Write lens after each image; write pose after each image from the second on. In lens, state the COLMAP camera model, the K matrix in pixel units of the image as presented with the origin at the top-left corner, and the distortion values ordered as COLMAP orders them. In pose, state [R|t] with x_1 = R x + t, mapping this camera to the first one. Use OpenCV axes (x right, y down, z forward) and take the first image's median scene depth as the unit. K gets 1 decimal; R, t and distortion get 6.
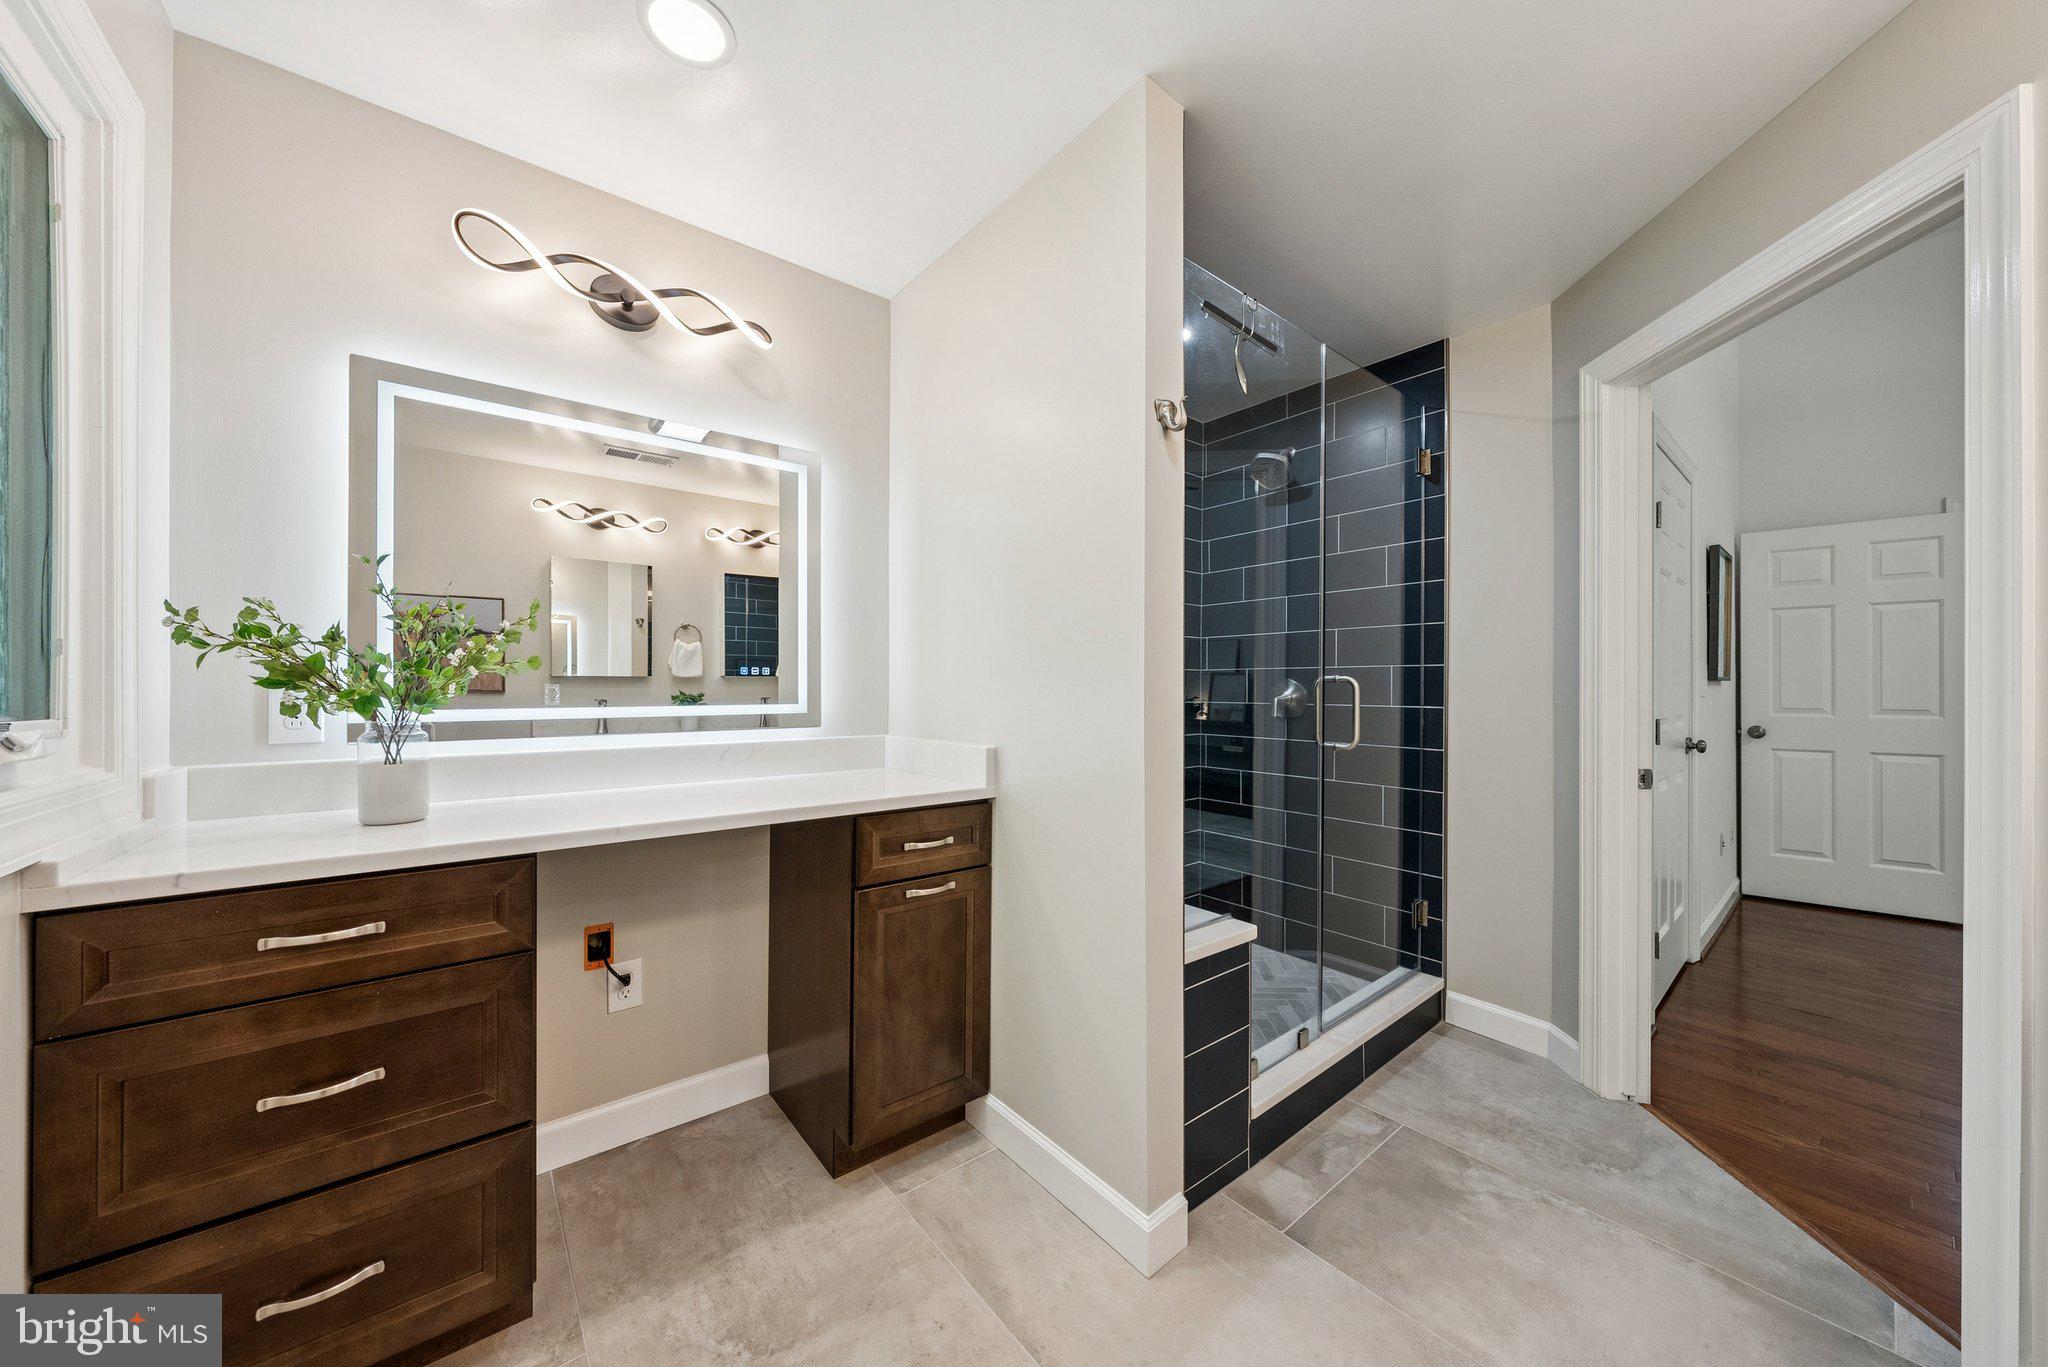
lens RADIAL K [[680.6, 0, 1026.1], [0, 680.6, 683.0], [0, 0, 1]] dist [-0.009690, 0.003875]
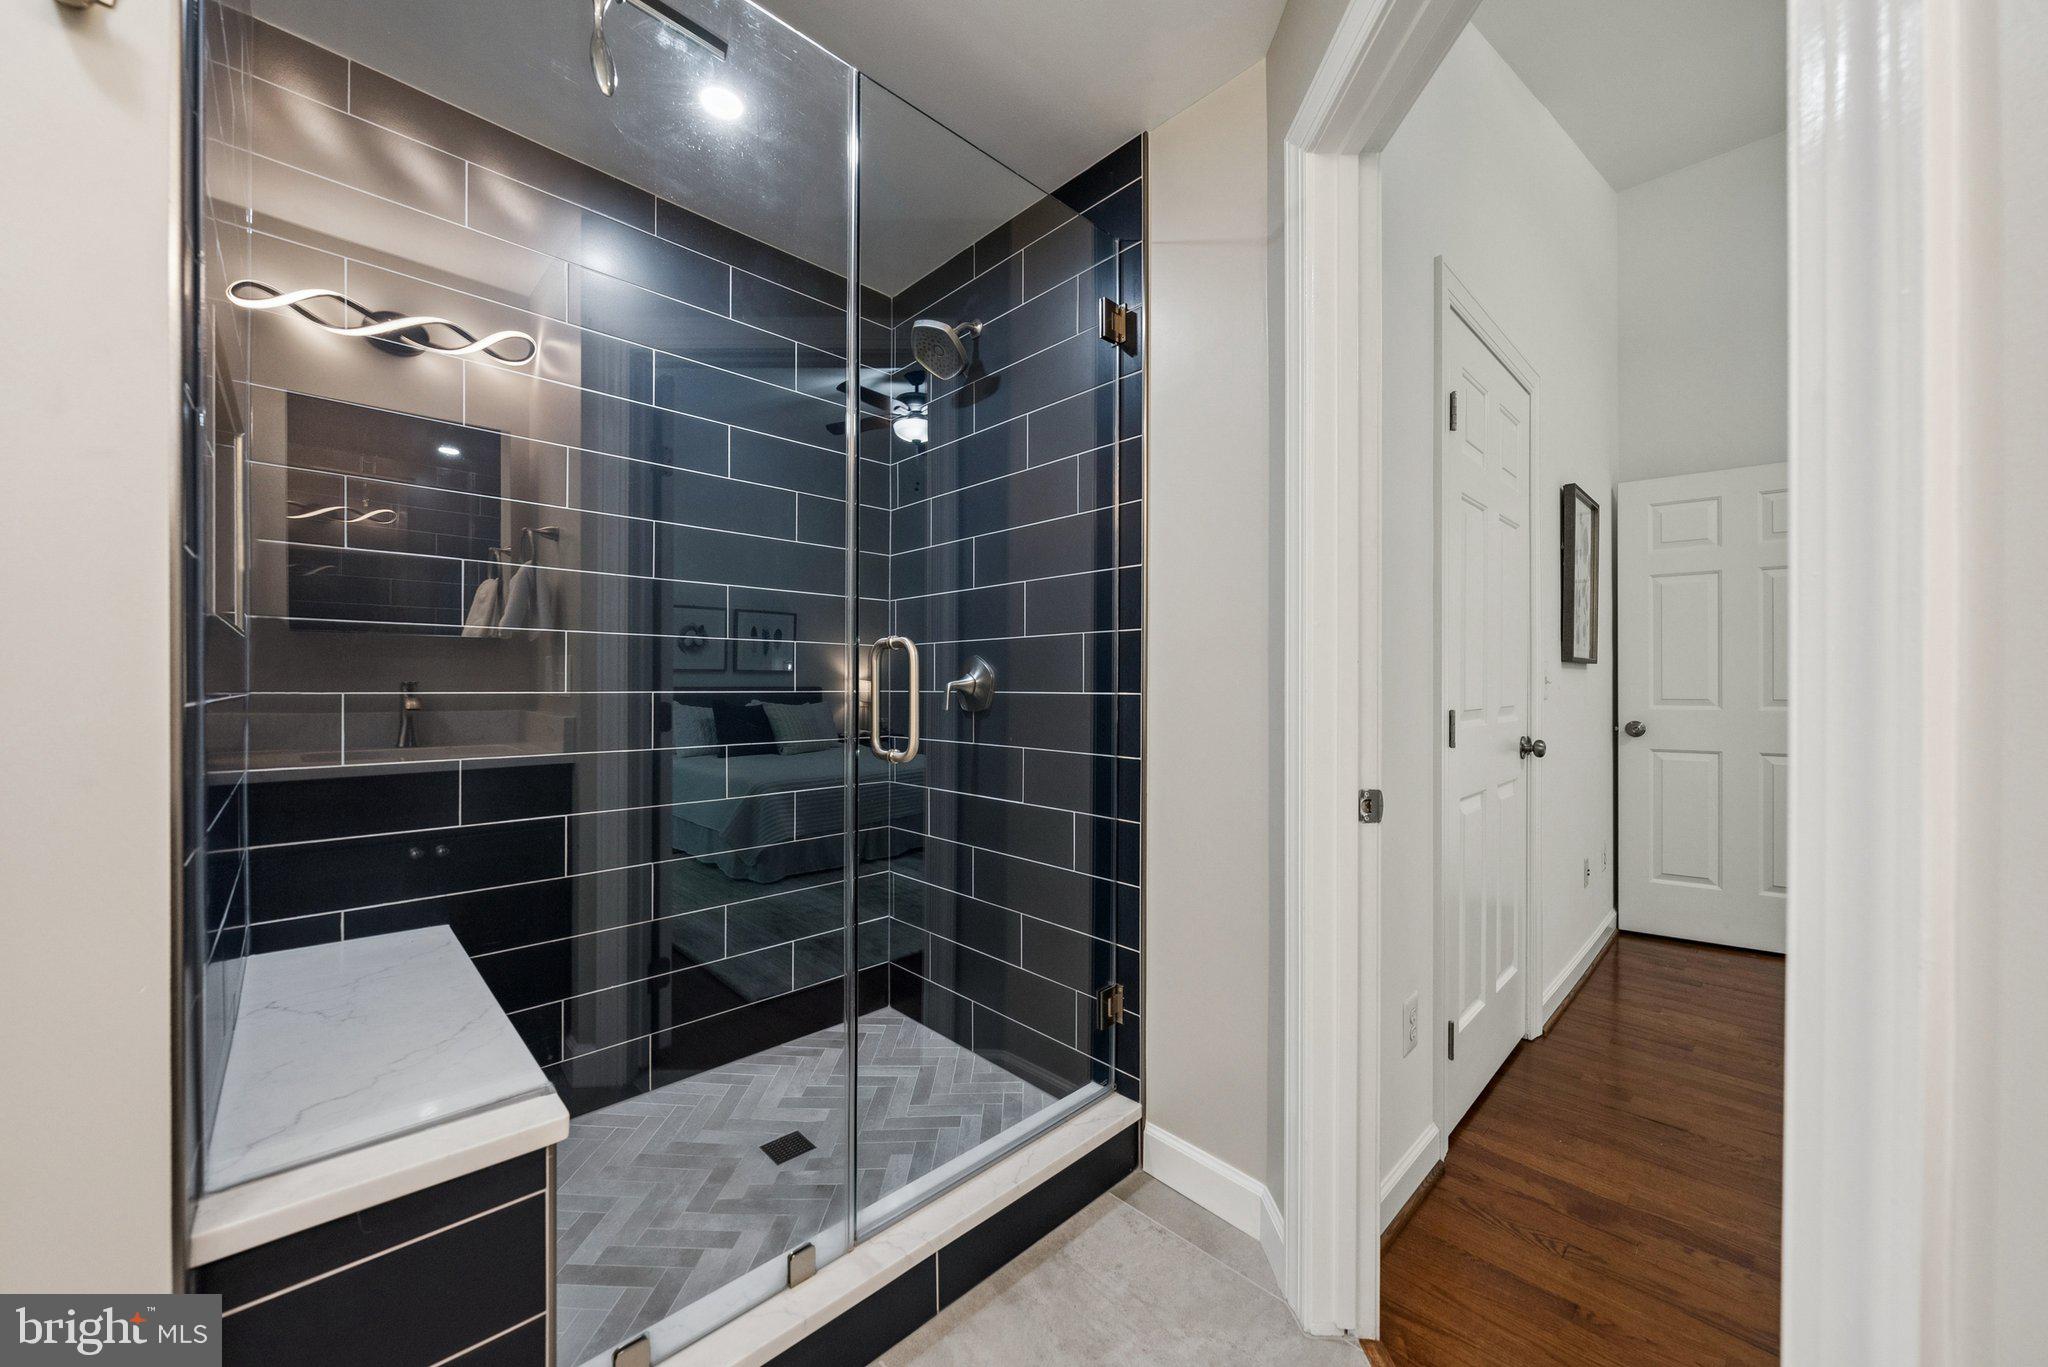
lens RADIAL K [[731.0, 0, 1024.0], [0, 731.0, 683.5], [0, 0, 1]] dist [0.000420, -0.000113]
pose [[0.996679, -0.000818, 0.081431, 0.431931], [0.000567, 0.999995, 0.003100, 0.023236], [-0.081433, -0.003043, 0.996674, 0.291577]]
